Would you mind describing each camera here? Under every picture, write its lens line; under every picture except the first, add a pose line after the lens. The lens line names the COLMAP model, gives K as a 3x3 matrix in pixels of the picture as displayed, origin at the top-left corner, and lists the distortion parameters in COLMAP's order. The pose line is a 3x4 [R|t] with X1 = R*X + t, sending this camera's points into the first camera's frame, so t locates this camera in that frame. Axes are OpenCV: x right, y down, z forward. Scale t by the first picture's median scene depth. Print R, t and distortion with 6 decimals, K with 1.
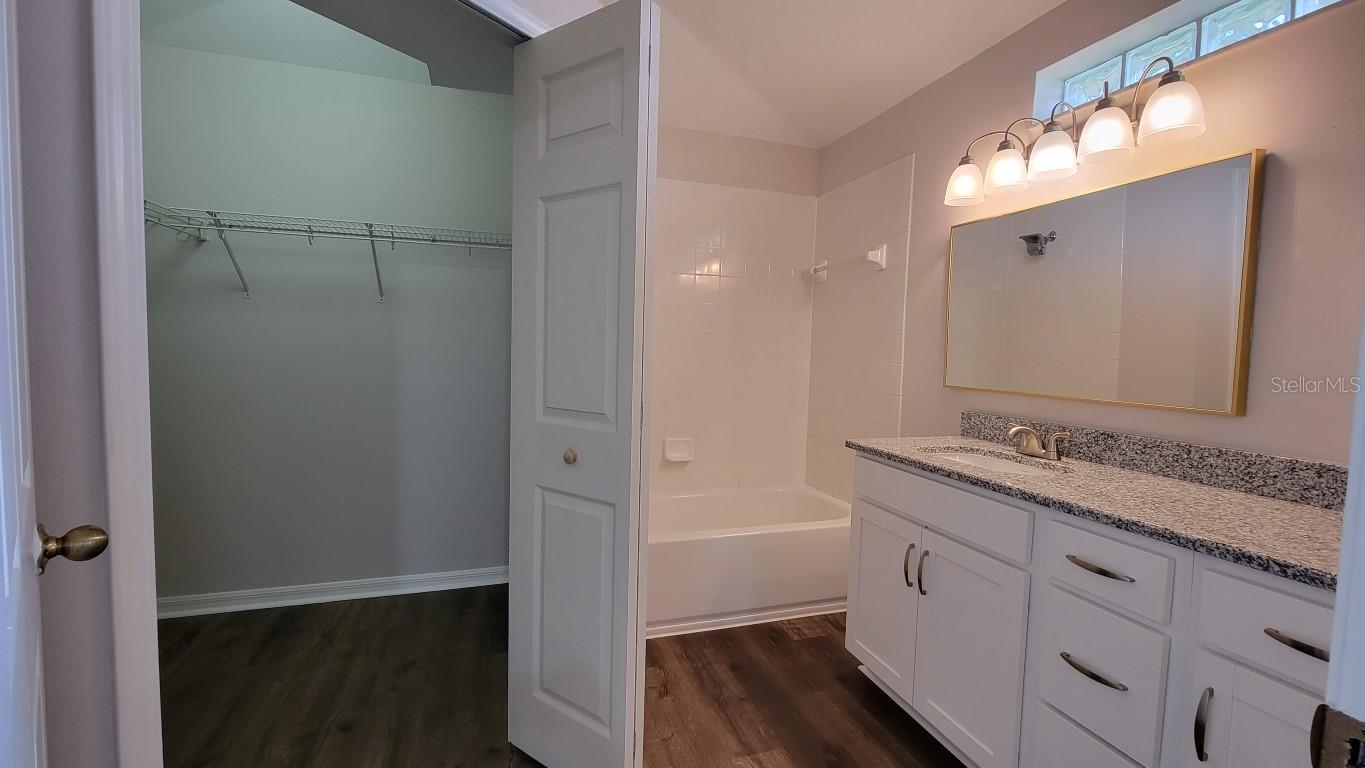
lens RADIAL K [[557.6, 0, 673.8], [0, 557.6, 380.8], [0, 0, 1]] dist [0.001817, -0.002655]
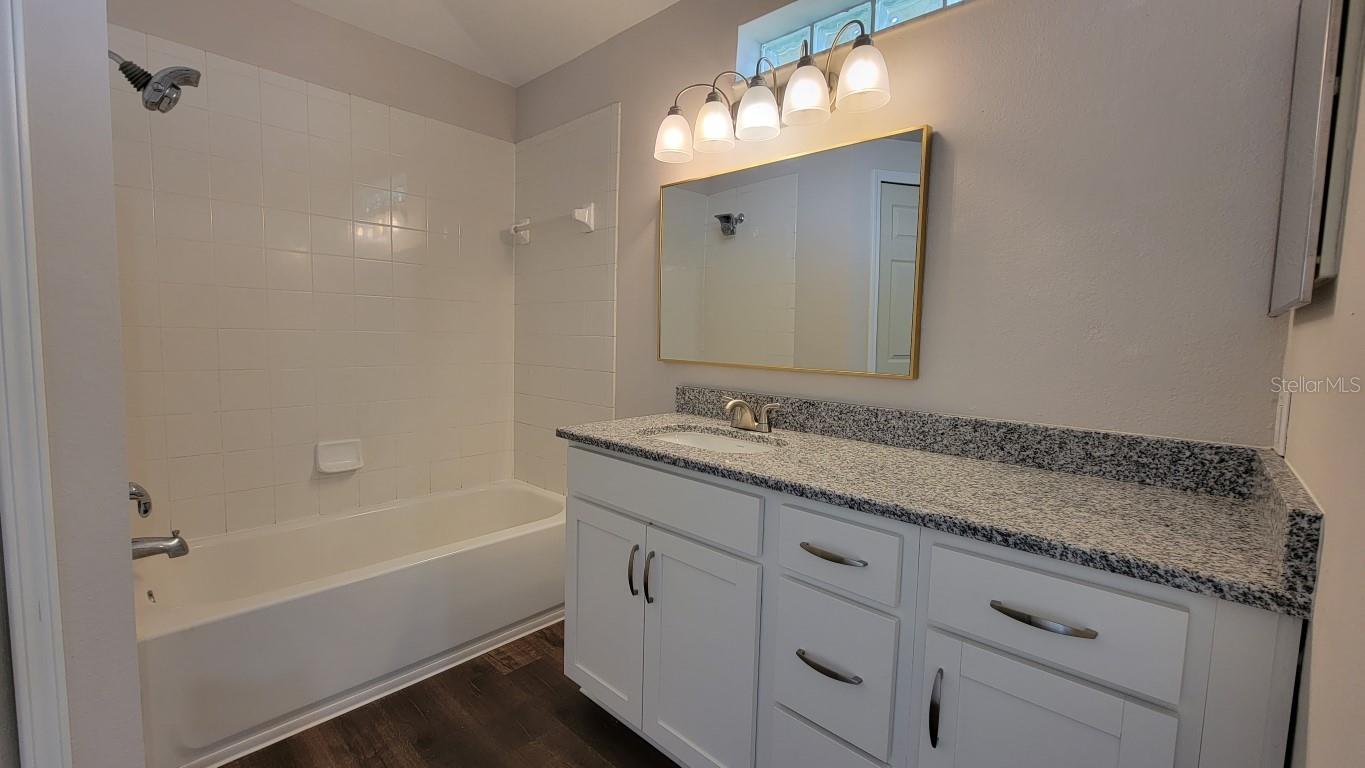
lens RADIAL K [[557.6, 0, 673.8], [0, 557.6, 380.8], [0, 0, 1]] dist [0.001817, -0.002655]
pose [[0.875233, -0.043402, 0.481750, 0.077583], [0.026381, 0.998767, 0.042052, 0.007260], [-0.482981, -0.024096, 0.875299, 0.230397]]
